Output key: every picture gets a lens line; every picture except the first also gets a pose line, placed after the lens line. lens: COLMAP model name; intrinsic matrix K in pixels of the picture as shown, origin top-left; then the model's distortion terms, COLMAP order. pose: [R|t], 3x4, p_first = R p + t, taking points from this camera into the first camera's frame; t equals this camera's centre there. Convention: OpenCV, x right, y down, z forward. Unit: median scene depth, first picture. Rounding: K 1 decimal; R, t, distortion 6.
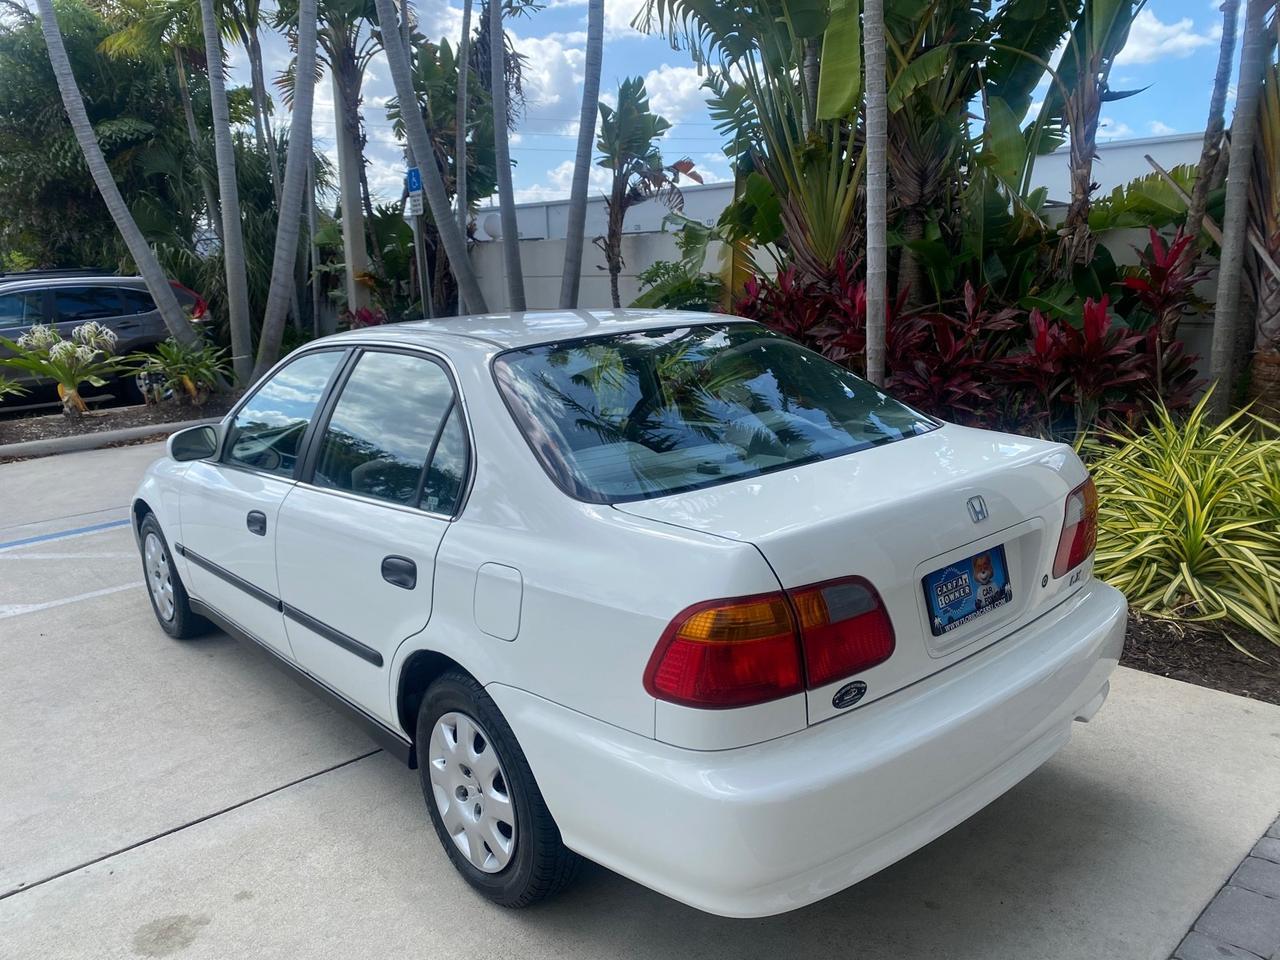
lens RADIAL K [[984.1, 0, 641.3], [0, 984.1, 475.7], [0, 0, 1]] dist [0.020697, -0.025186]
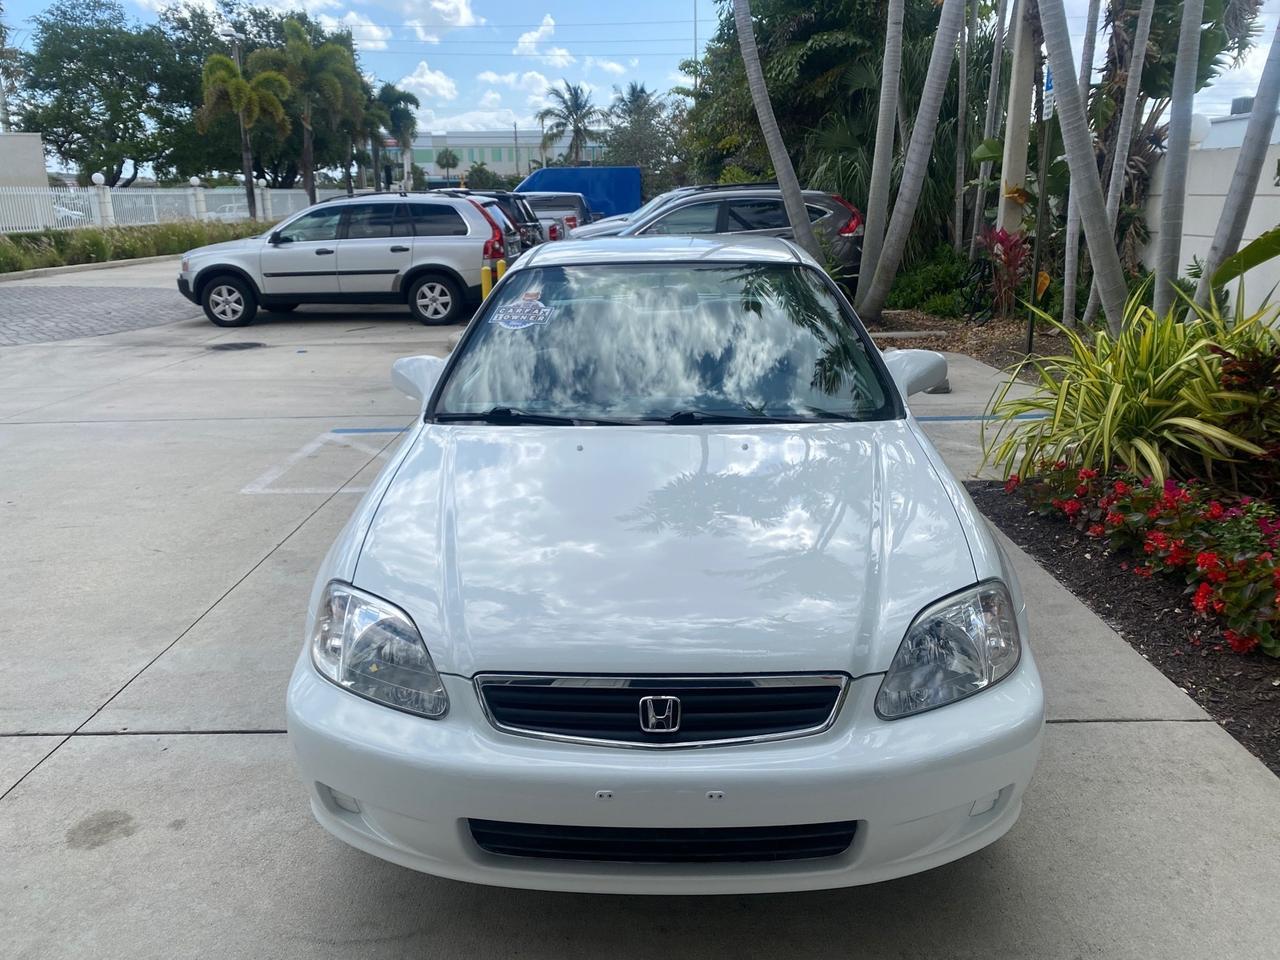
lens RADIAL K [[984.1, 0, 639.1], [0, 984.1, 470.5], [0, 0, 1]] dist [0.020697, -0.025186]
pose [[0.724447, 0.202526, -0.658909, 0.220041], [-0.150816, 0.979276, 0.135179, -0.055261], [0.672631, 0.001444, 0.739977, 0.242216]]
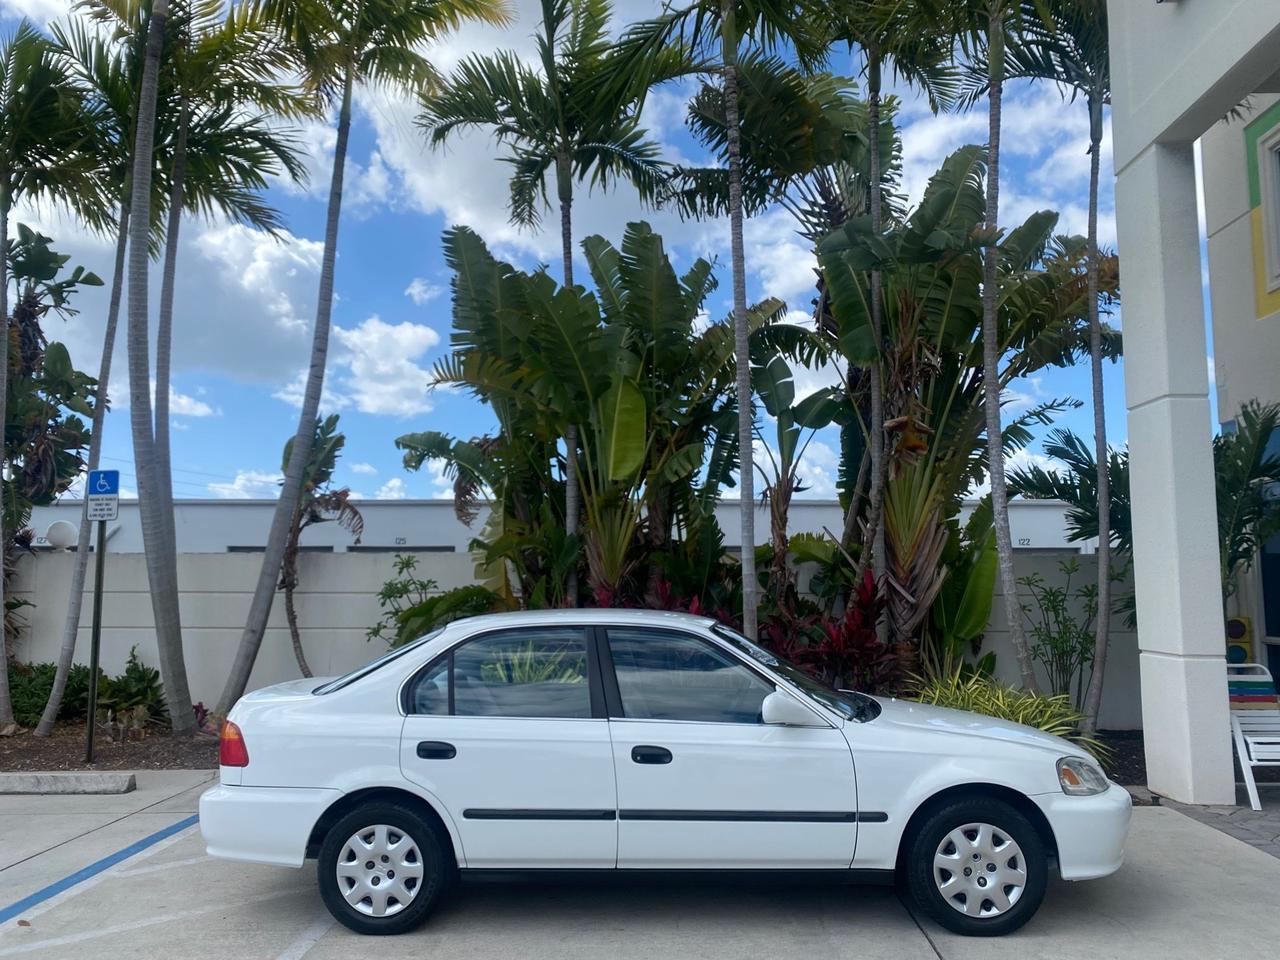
lens RADIAL K [[984.1, 0, 639.6], [0, 984.1, 467.3], [0, 0, 1]] dist [0.020697, -0.025186]
pose [[0.703356, 0.115000, 0.701474, -0.855134], [0.128571, 0.949969, -0.284654, 0.011607], [-0.699113, 0.290402, 0.653381, 0.107968]]
